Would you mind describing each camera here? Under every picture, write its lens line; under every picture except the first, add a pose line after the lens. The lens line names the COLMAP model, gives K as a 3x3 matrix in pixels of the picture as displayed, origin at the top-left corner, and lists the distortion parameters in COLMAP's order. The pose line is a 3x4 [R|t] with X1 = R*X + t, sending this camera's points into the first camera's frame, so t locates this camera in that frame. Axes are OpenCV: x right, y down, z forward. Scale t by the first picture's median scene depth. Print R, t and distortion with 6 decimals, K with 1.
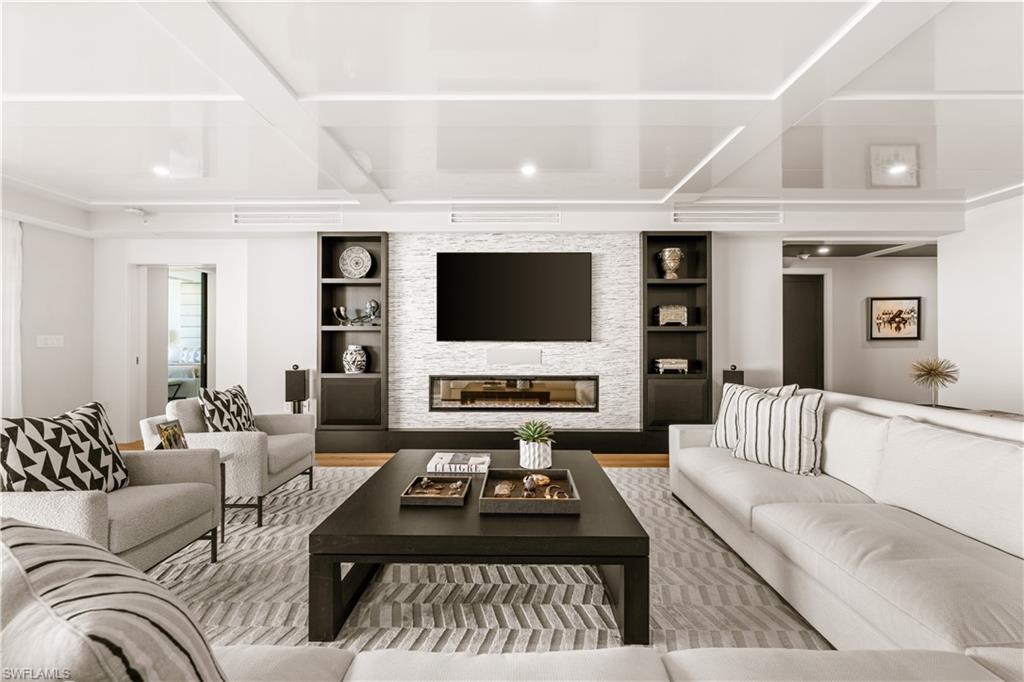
lens RADIAL K [[435.2, 0, 511.2], [0, 435.2, 338.8], [0, 0, 1]] dist [-0.001699, -0.000971]
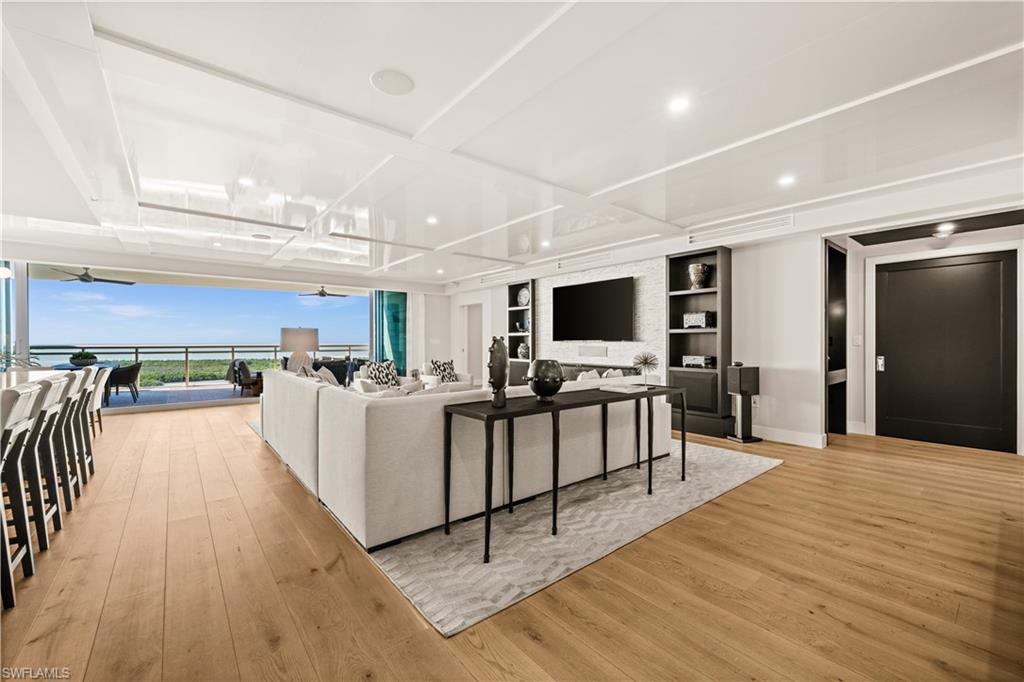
lens RADIAL K [[412.0, 0, 504.2], [0, 412.0, 346.7], [0, 0, 1]] dist [0.001684, 0.000837]
pose [[0.629963, 0.009234, -0.776570, 0.936090], [0.005091, 0.999859, 0.016020, 0.000550], [0.776608, -0.014046, 0.629827, -0.139667]]
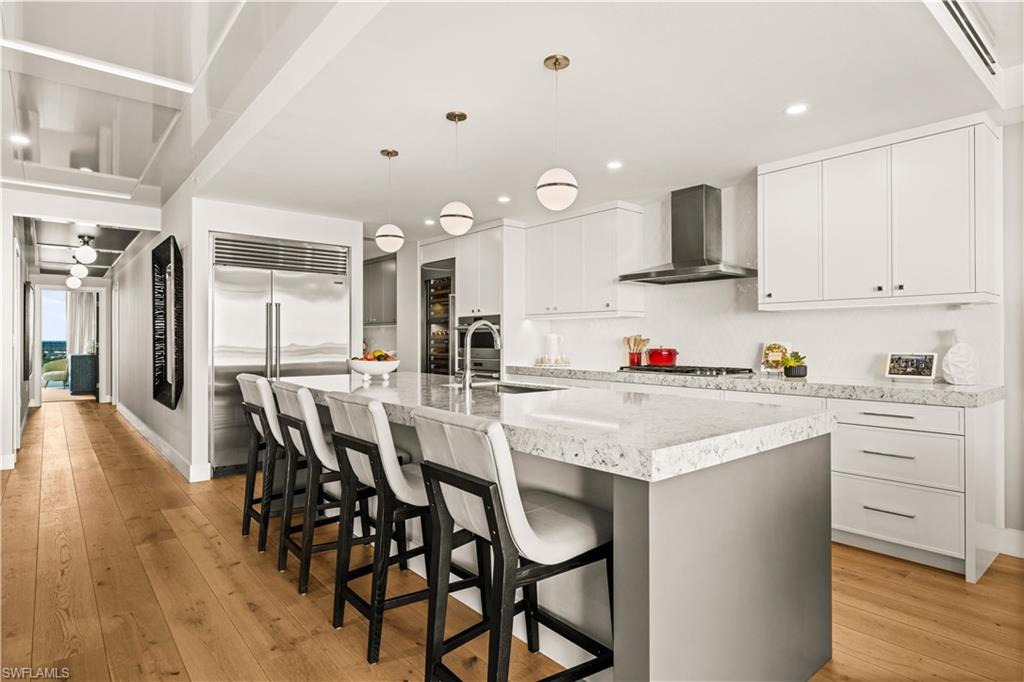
lens RADIAL K [[556.8, 0, 504.6], [0, 556.8, 339.5], [0, 0, 1]] dist [0.031089, 0.000318]
pose [[-0.639392, -0.001345, 0.768880, -0.438338], [-0.005228, 0.999983, -0.002599, 0.000925], [-0.768863, -0.005682, -0.639388, -0.052362]]
